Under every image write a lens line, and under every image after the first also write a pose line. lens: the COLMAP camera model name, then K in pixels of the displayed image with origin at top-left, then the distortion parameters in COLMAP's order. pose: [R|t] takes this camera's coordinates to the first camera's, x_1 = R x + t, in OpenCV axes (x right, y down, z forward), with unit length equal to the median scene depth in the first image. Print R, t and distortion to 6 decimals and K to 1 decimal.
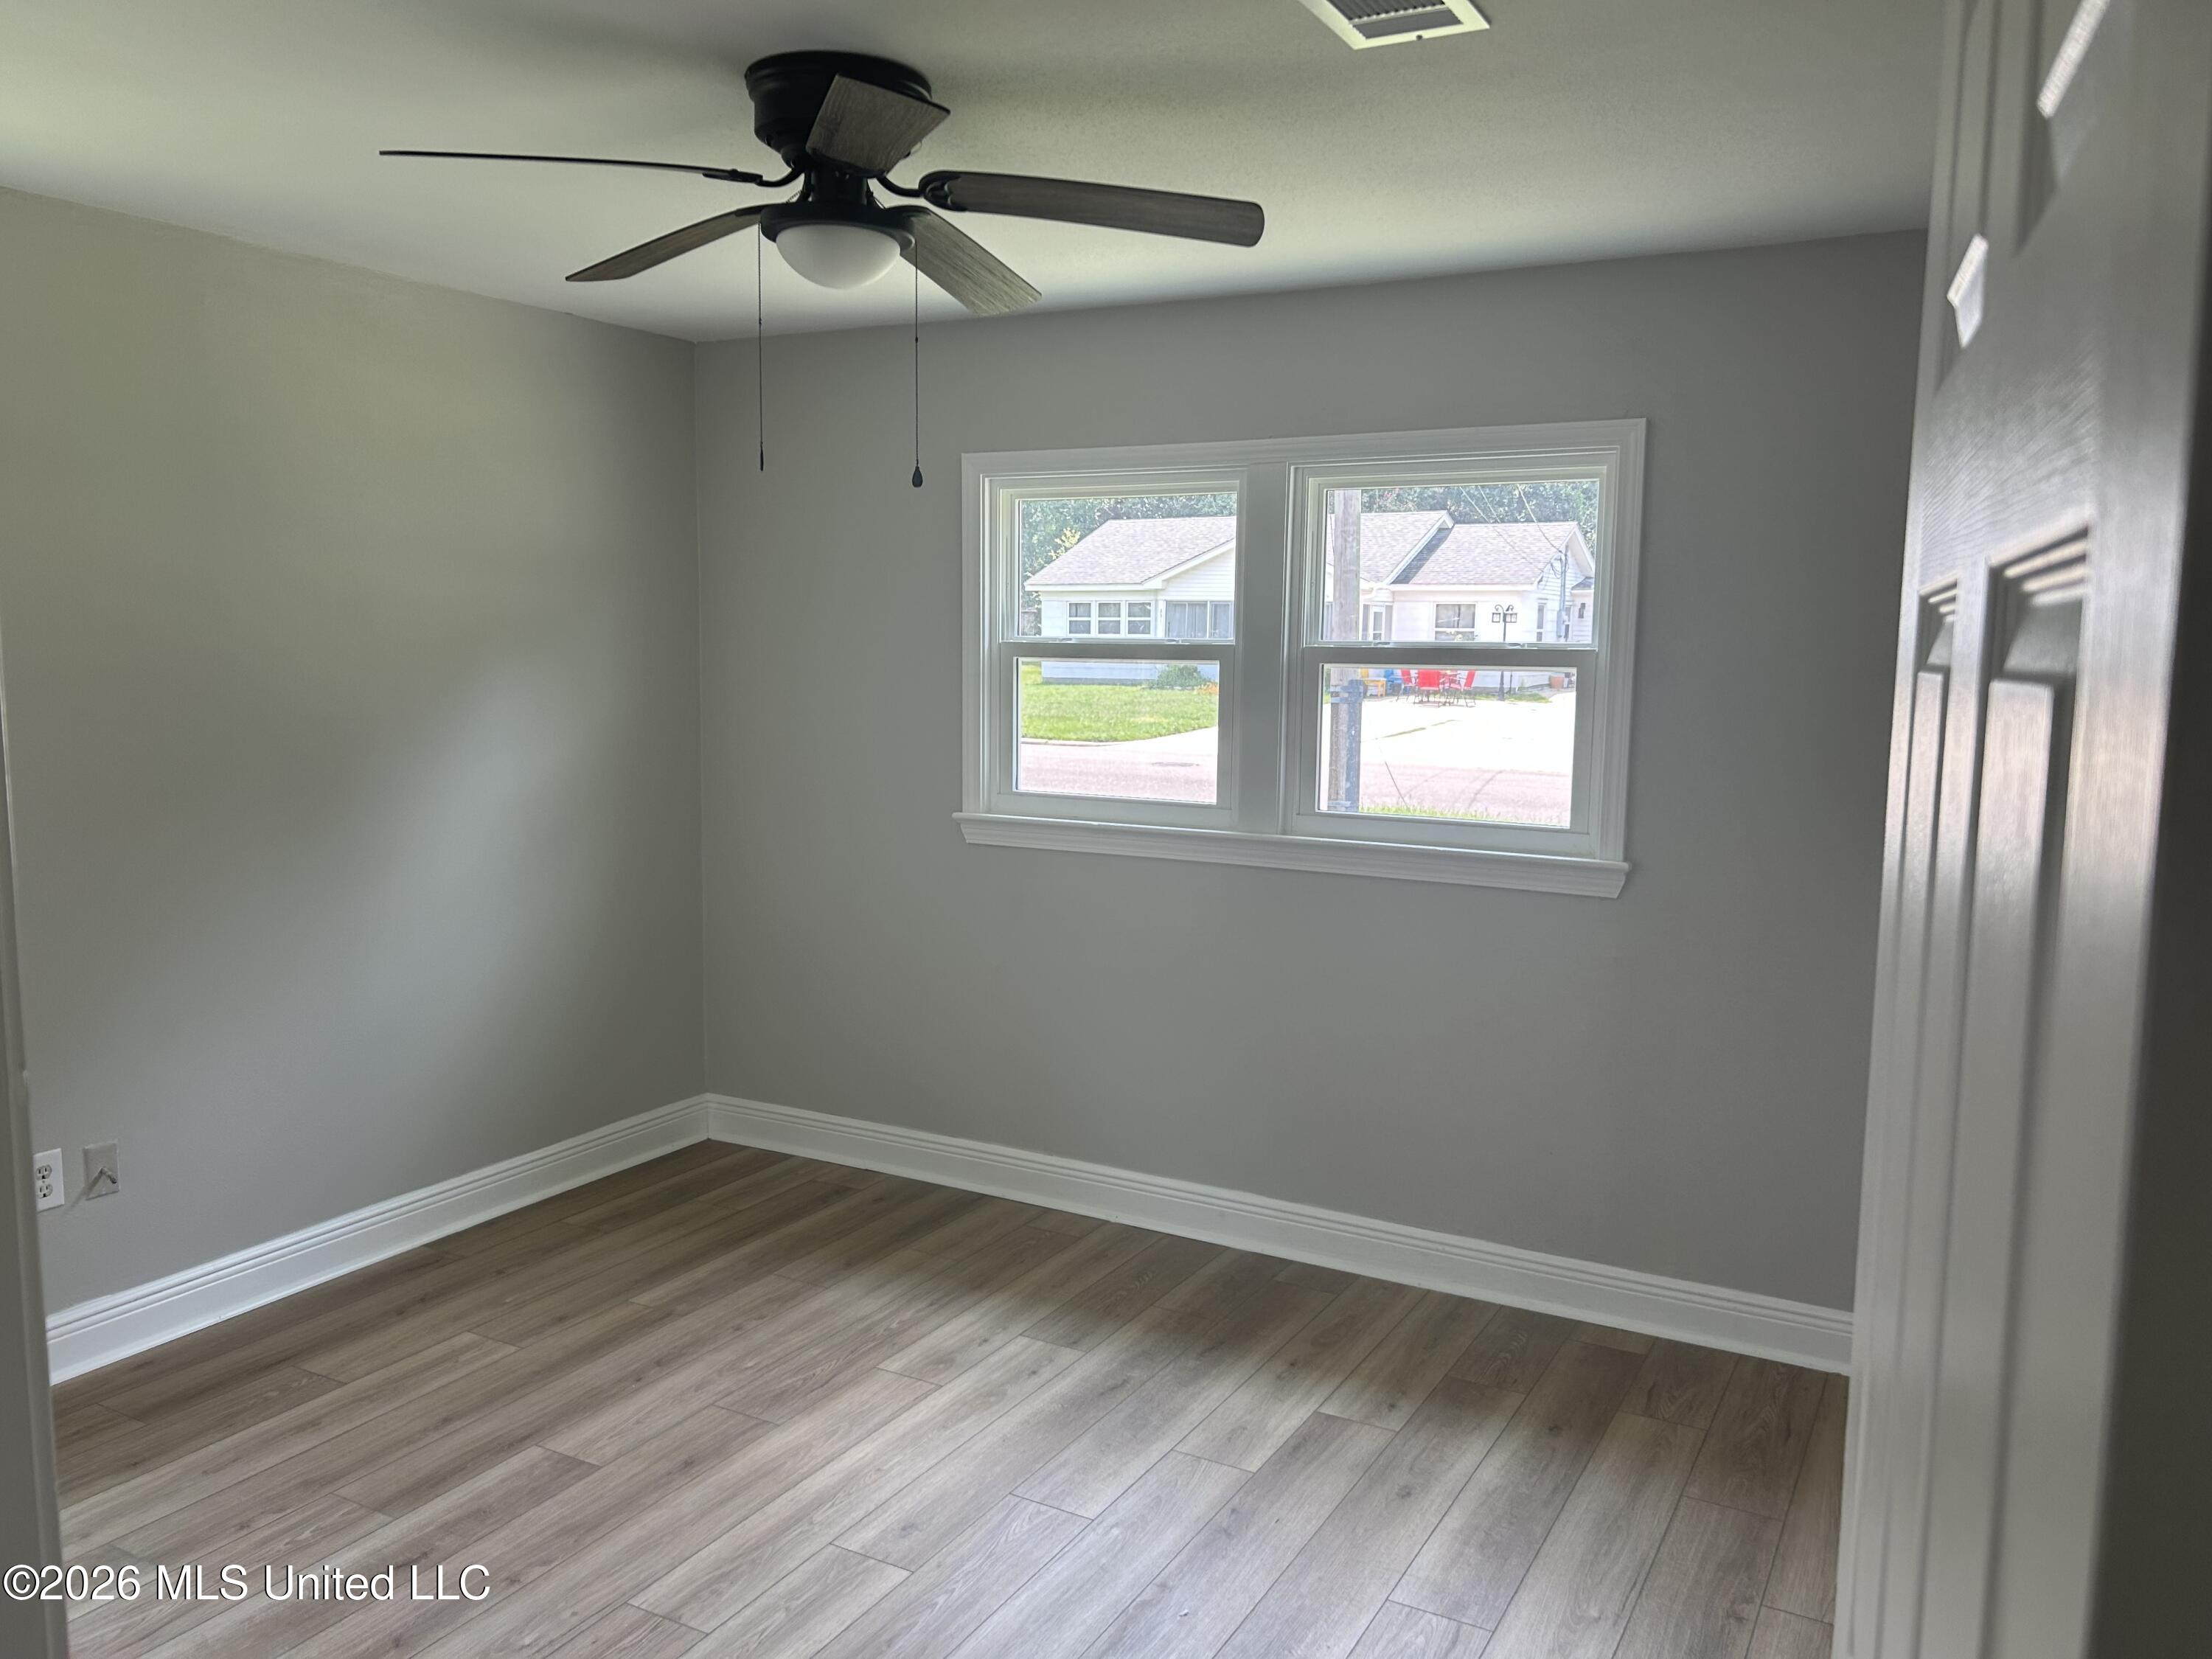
lens RADIAL K [[1673.9, 0, 1097.4], [0, 1673.9, 826.5], [0, 0, 1]] dist [0.037153, -0.037240]
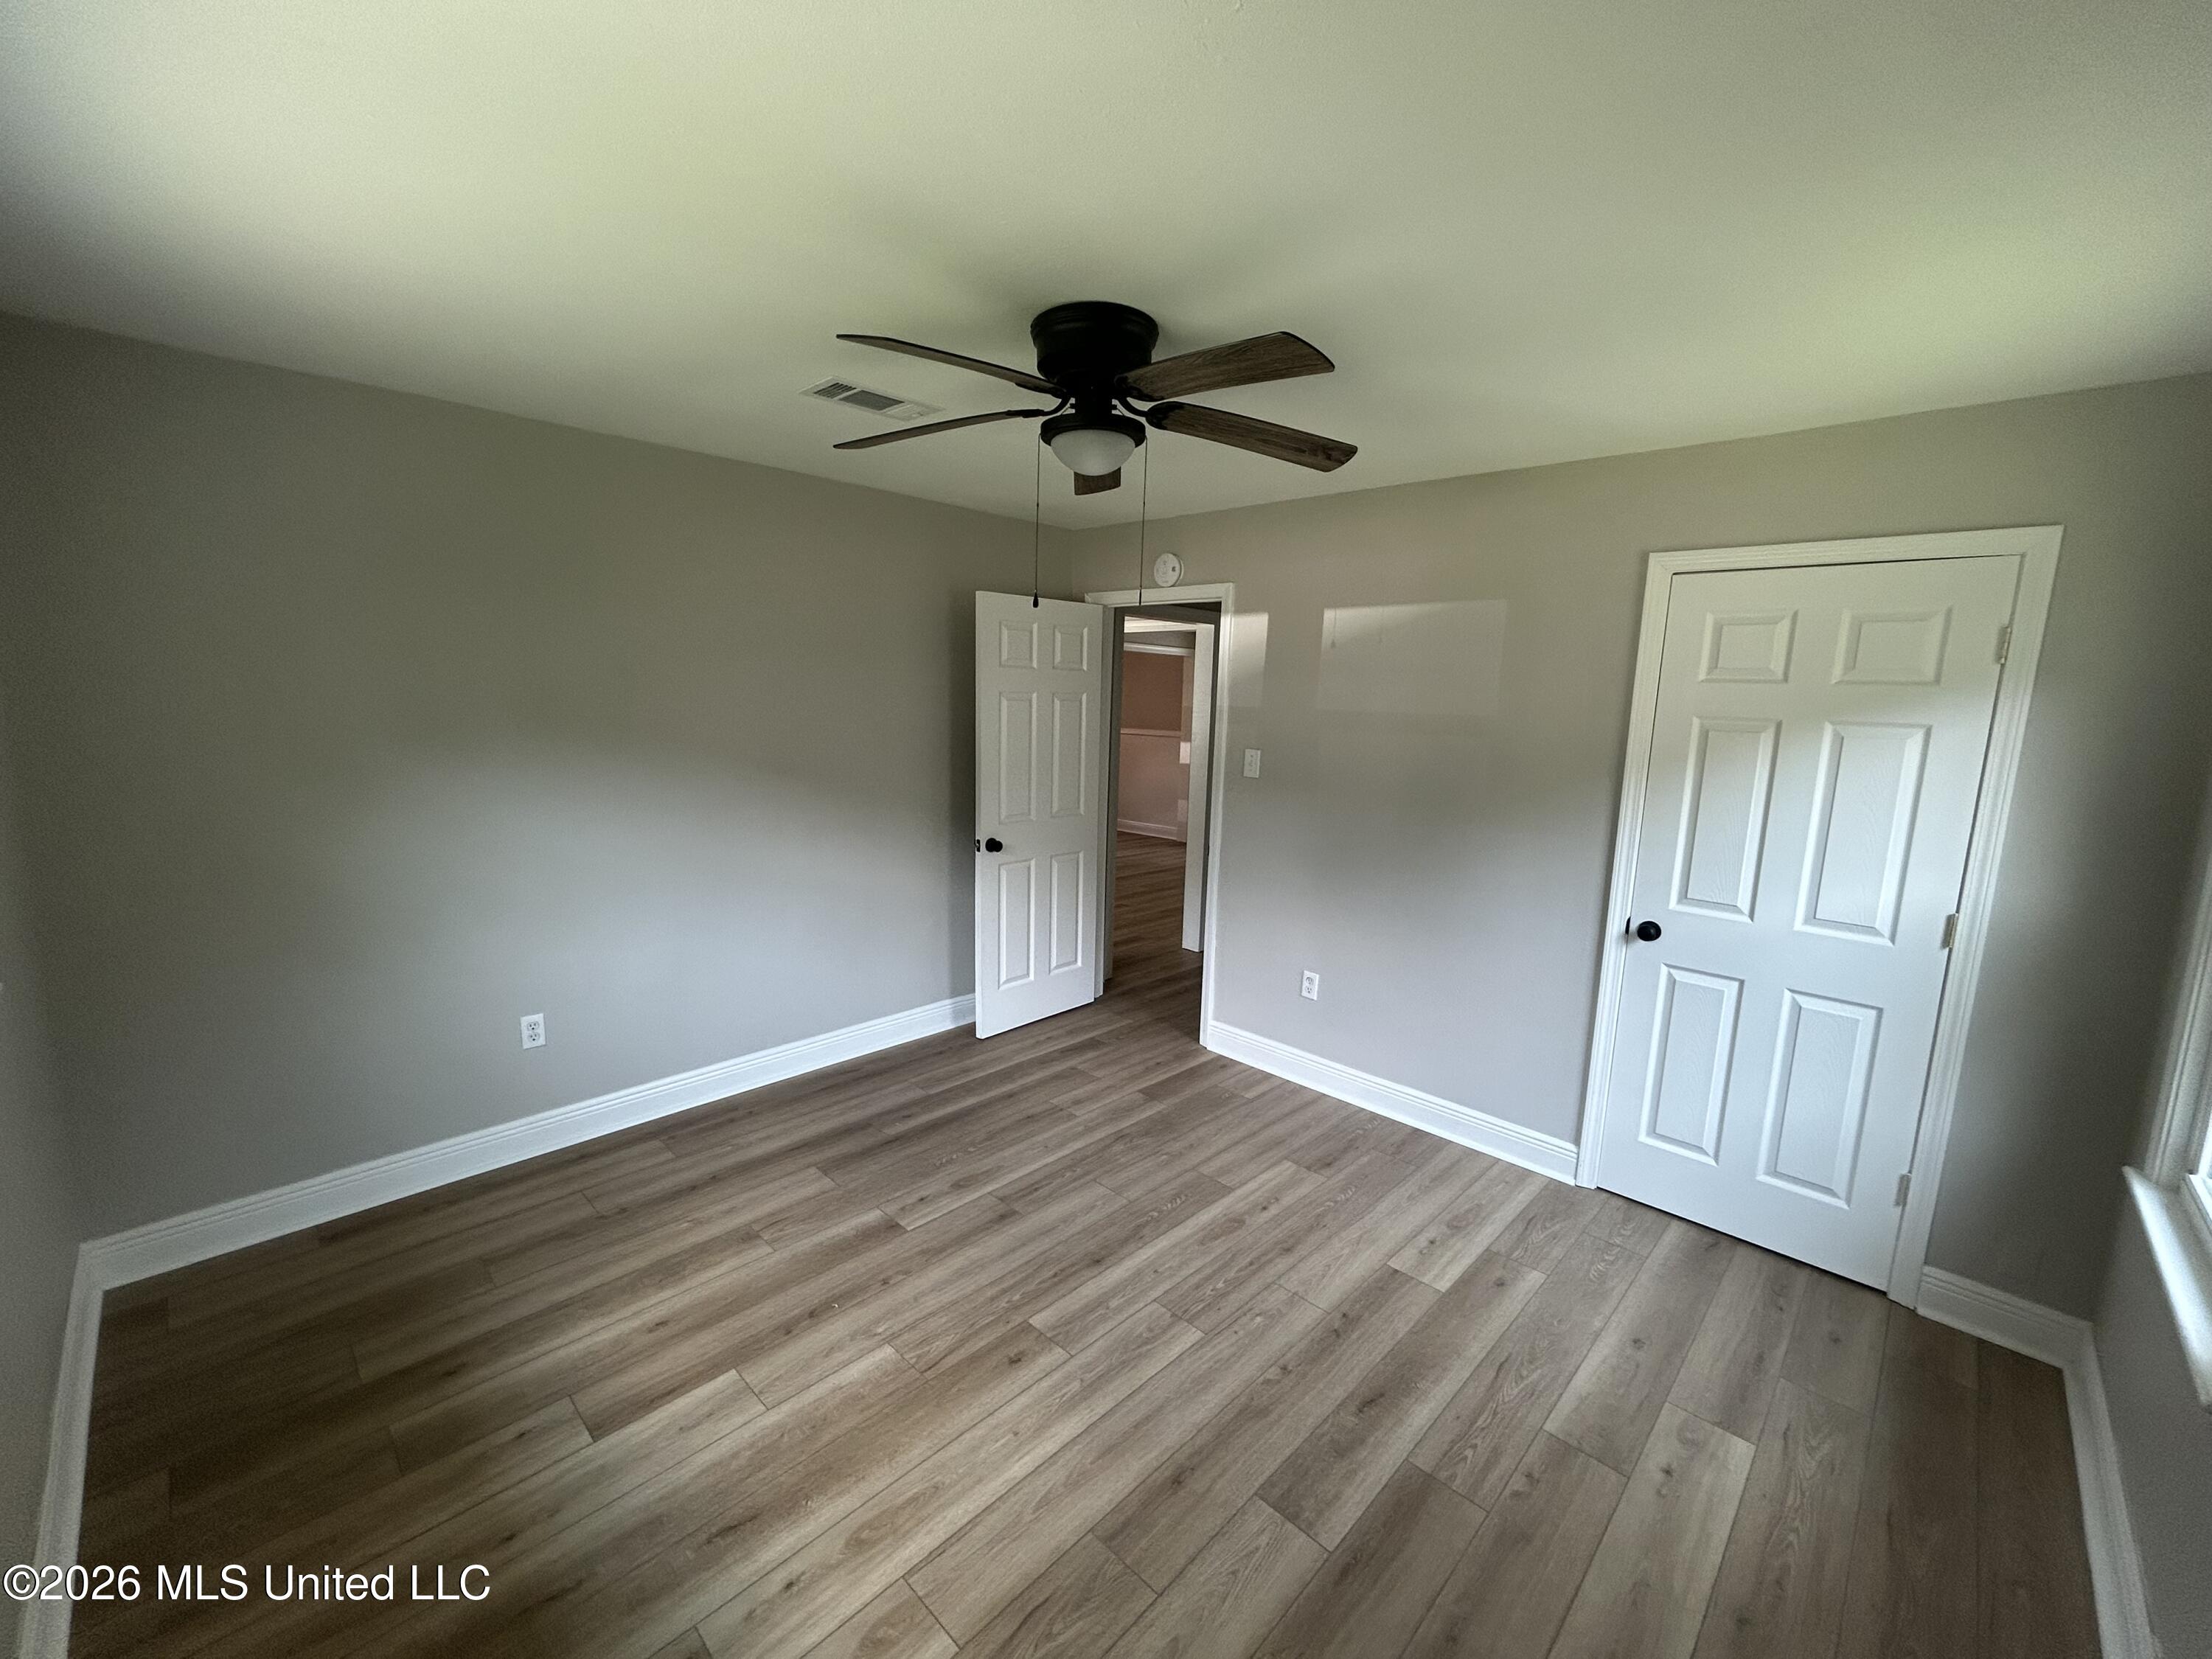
lens RADIAL K [[897.8, 0, 1105.4], [0, 897.8, 833.9], [0, 0, 1]] dist [-0.006391, 0.002468]
pose [[-0.964417, -0.079618, 0.252113, -0.334083], [-0.008947, 0.962861, 0.269849, -0.198392], [-0.264235, 0.257992, -0.929312, 1.548658]]
